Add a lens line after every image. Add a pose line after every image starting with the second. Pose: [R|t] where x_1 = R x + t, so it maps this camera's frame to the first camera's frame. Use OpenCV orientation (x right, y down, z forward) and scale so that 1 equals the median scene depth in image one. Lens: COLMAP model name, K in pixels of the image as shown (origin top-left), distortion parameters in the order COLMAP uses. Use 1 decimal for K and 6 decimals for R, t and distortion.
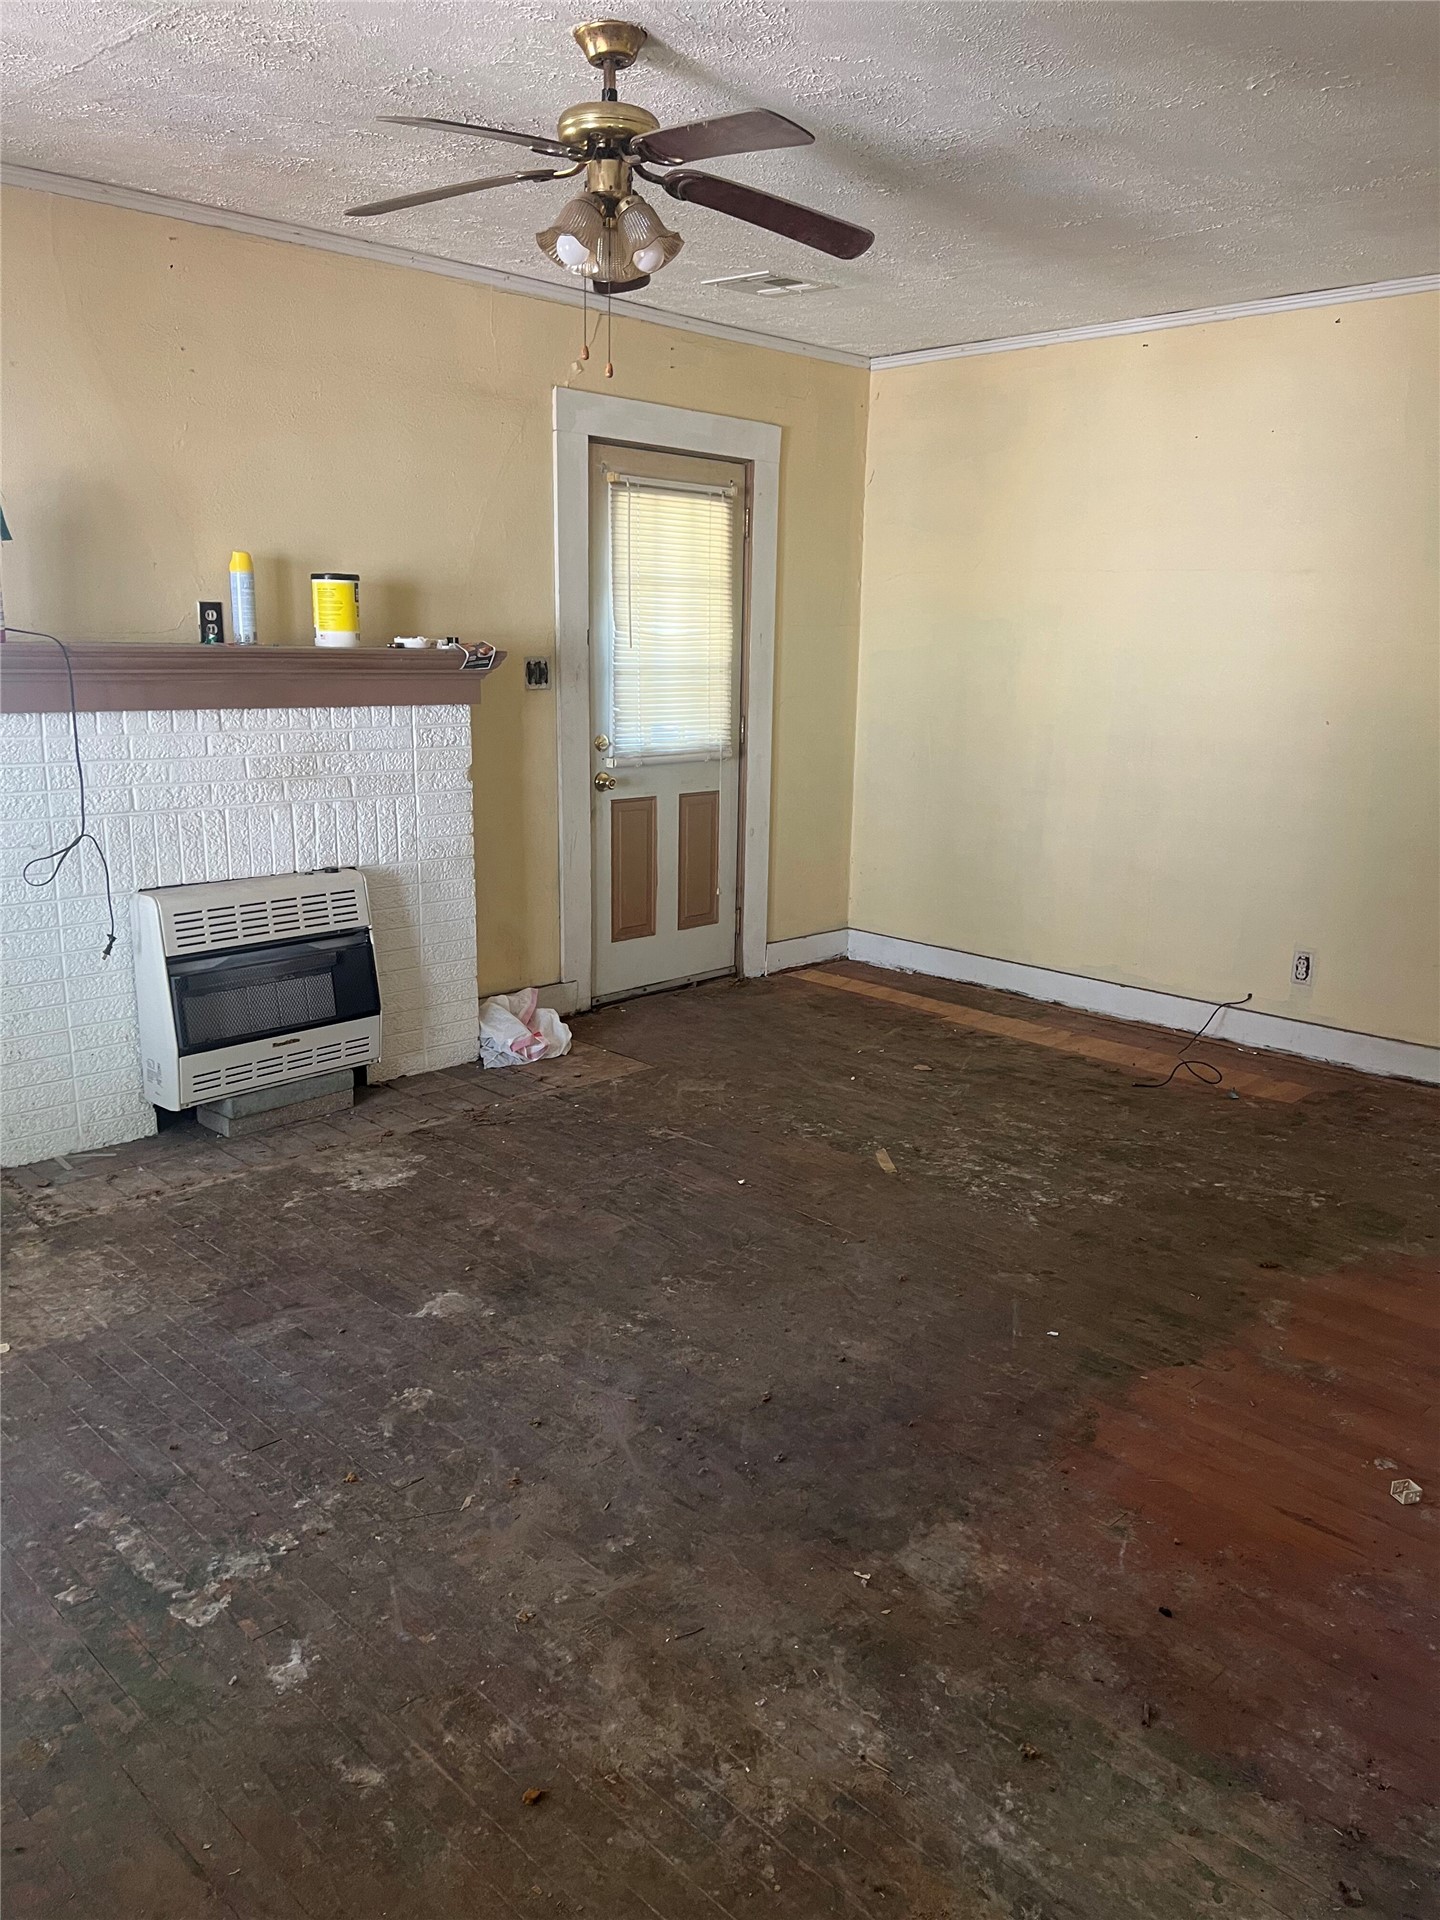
lens RADIAL K [[1450.6, 0, 720.5], [0, 1450.6, 967.2], [0, 0, 1]] dist [0.060697, -0.065631]
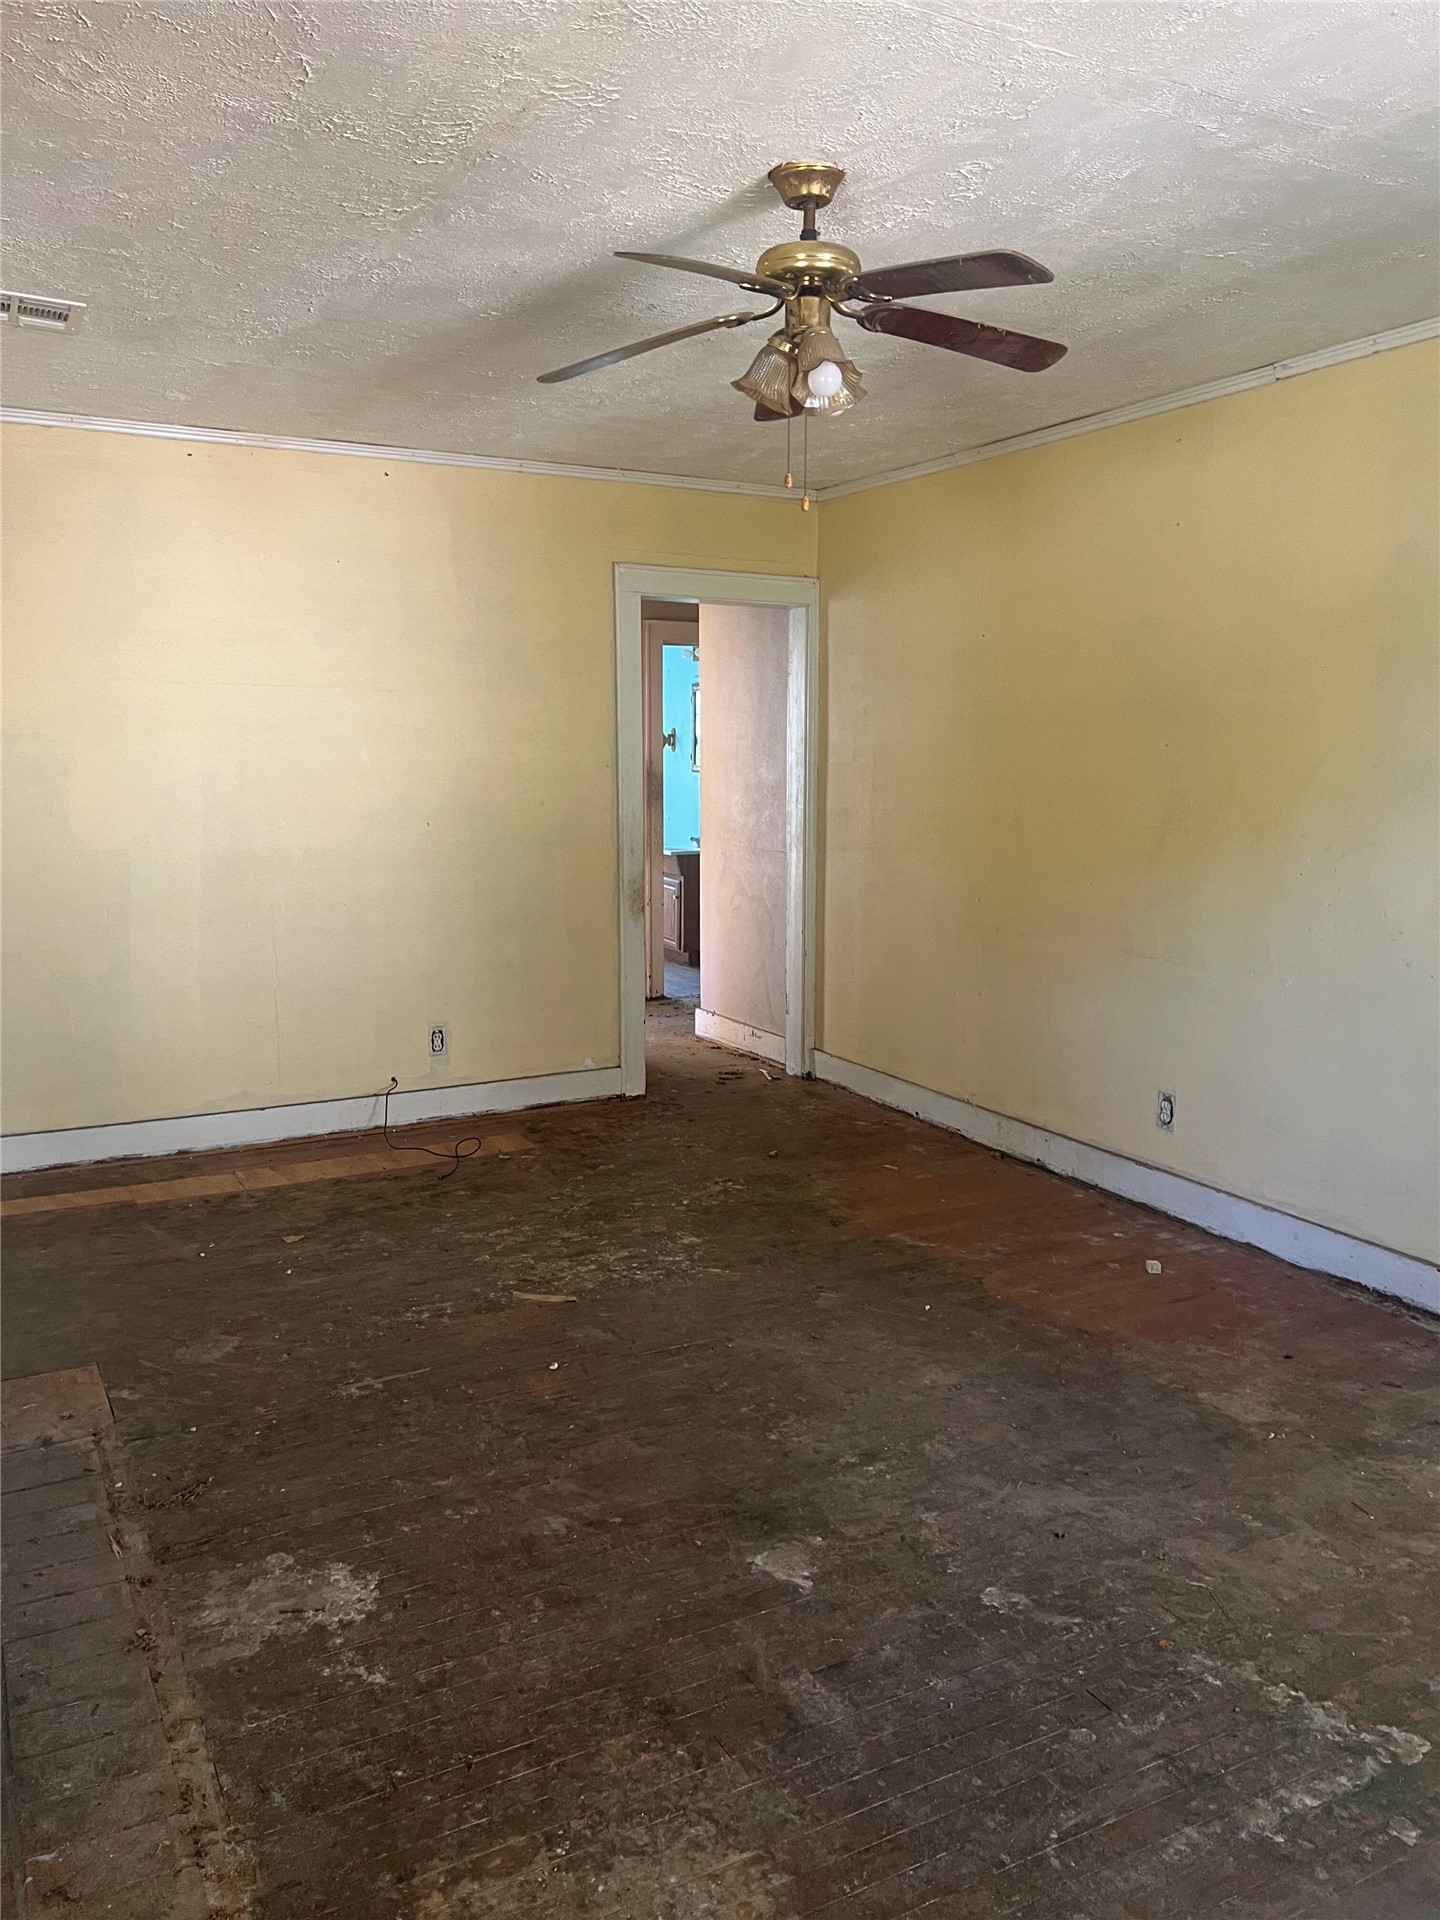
lens RADIAL K [[1450.6, 0, 725.1], [0, 1450.6, 947.3], [0, 0, 1]] dist [0.060697, -0.065631]
pose [[0.285391, -0.153402, 0.946055, -0.696022], [0.221108, 0.971018, 0.090749, -0.145171], [-0.932557, 0.183281, 0.311038, 0.526690]]
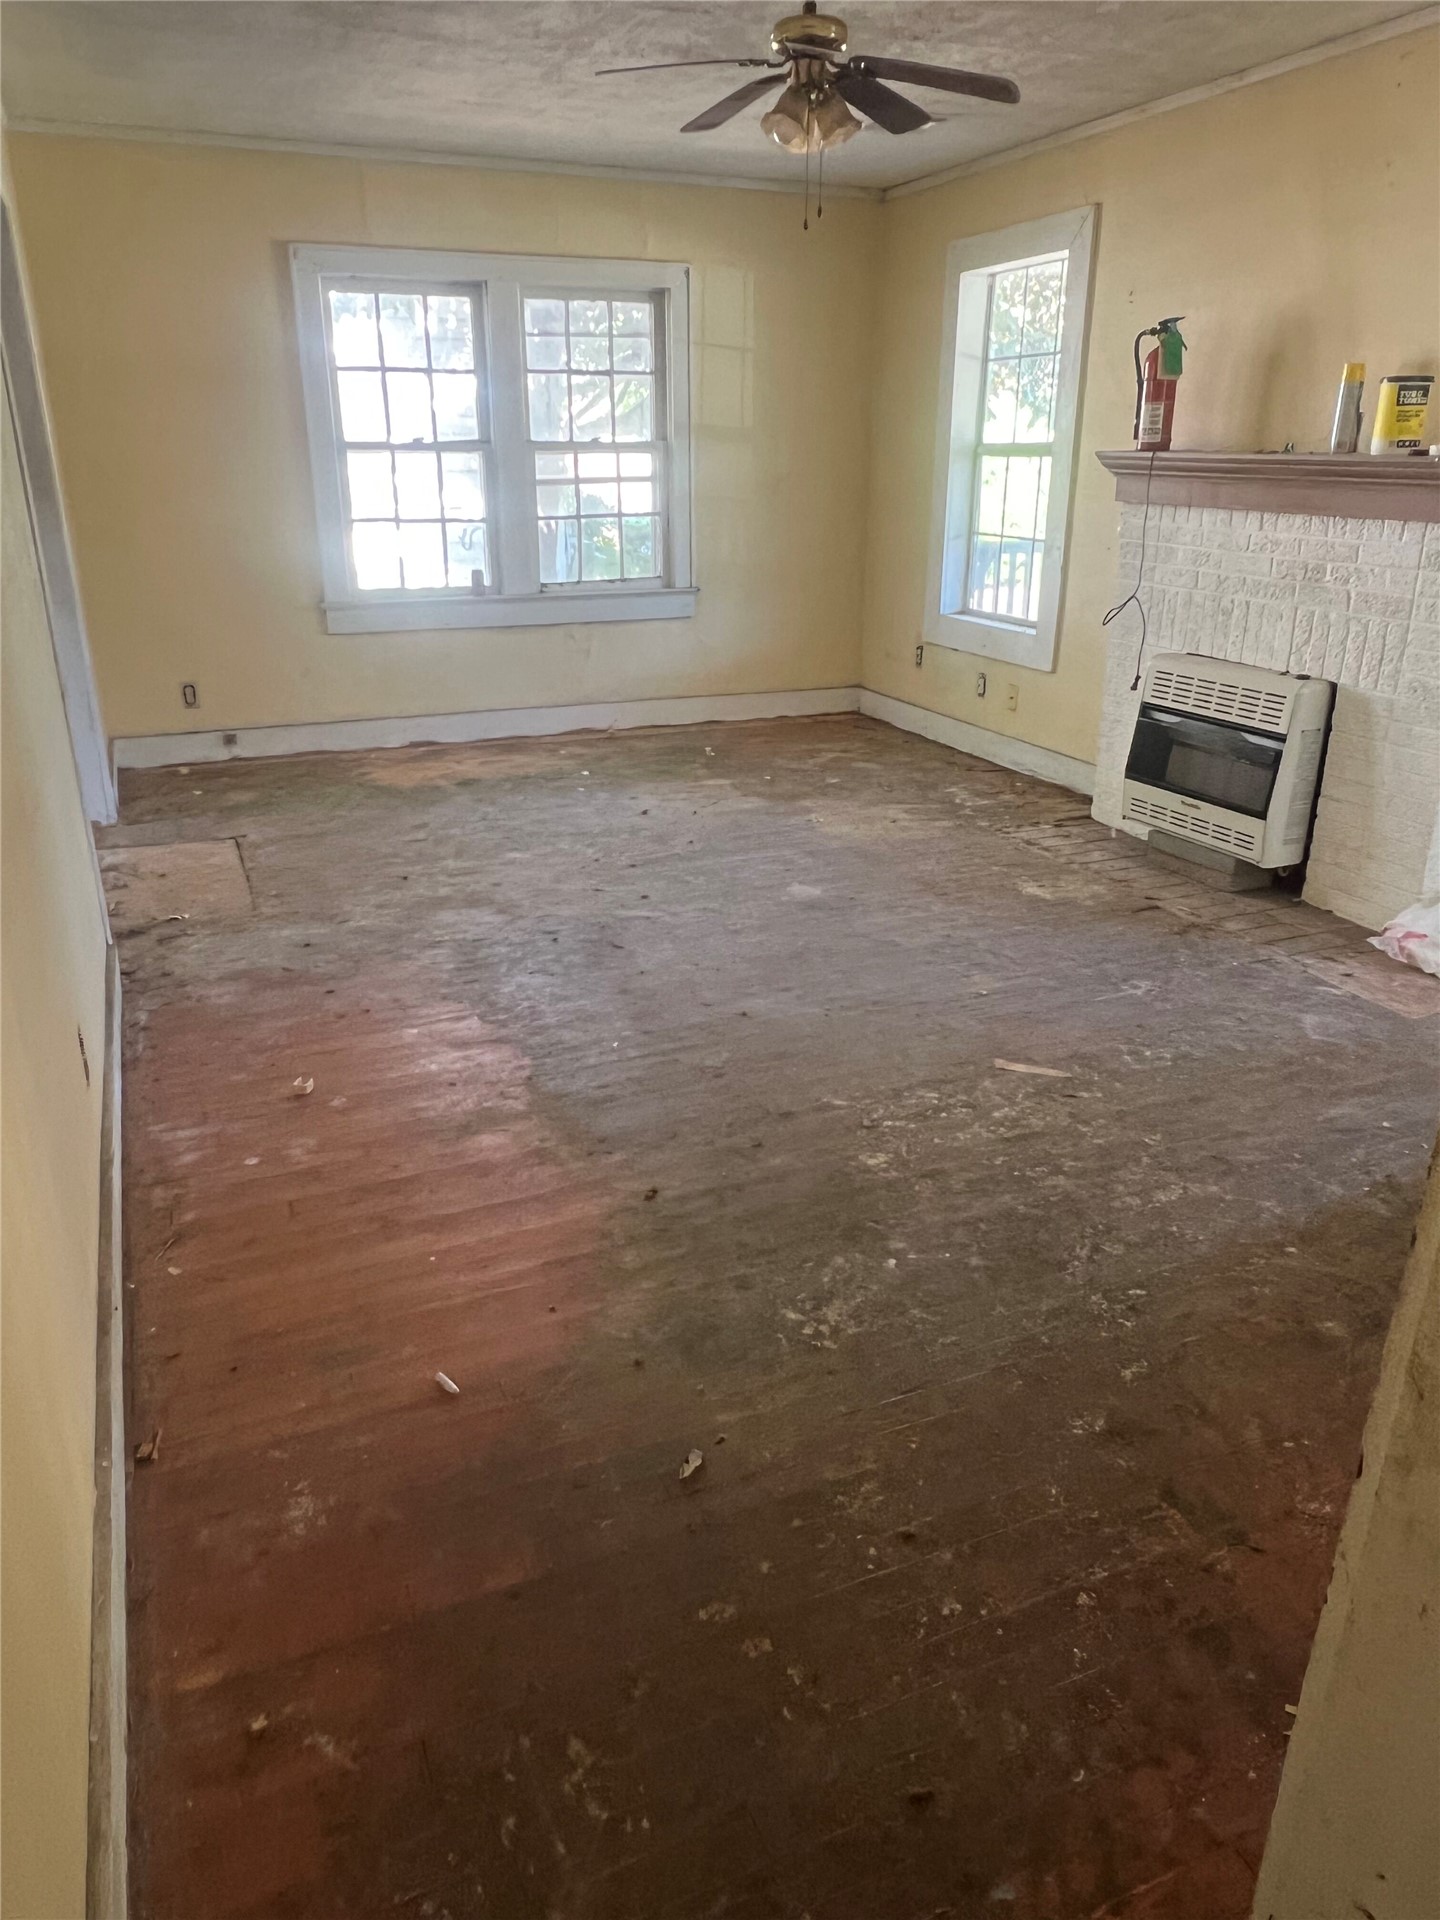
lens RADIAL K [[1304.2, 0, 715.2], [0, 1304.2, 967.4], [0, 0, 1]] dist [-0.003506, -0.001572]
pose [[-0.379679, 0.325768, -0.865863, 0.795129], [-0.217301, 0.878358, 0.425755, -0.196672], [0.899235, 0.349803, -0.262704, 0.972397]]
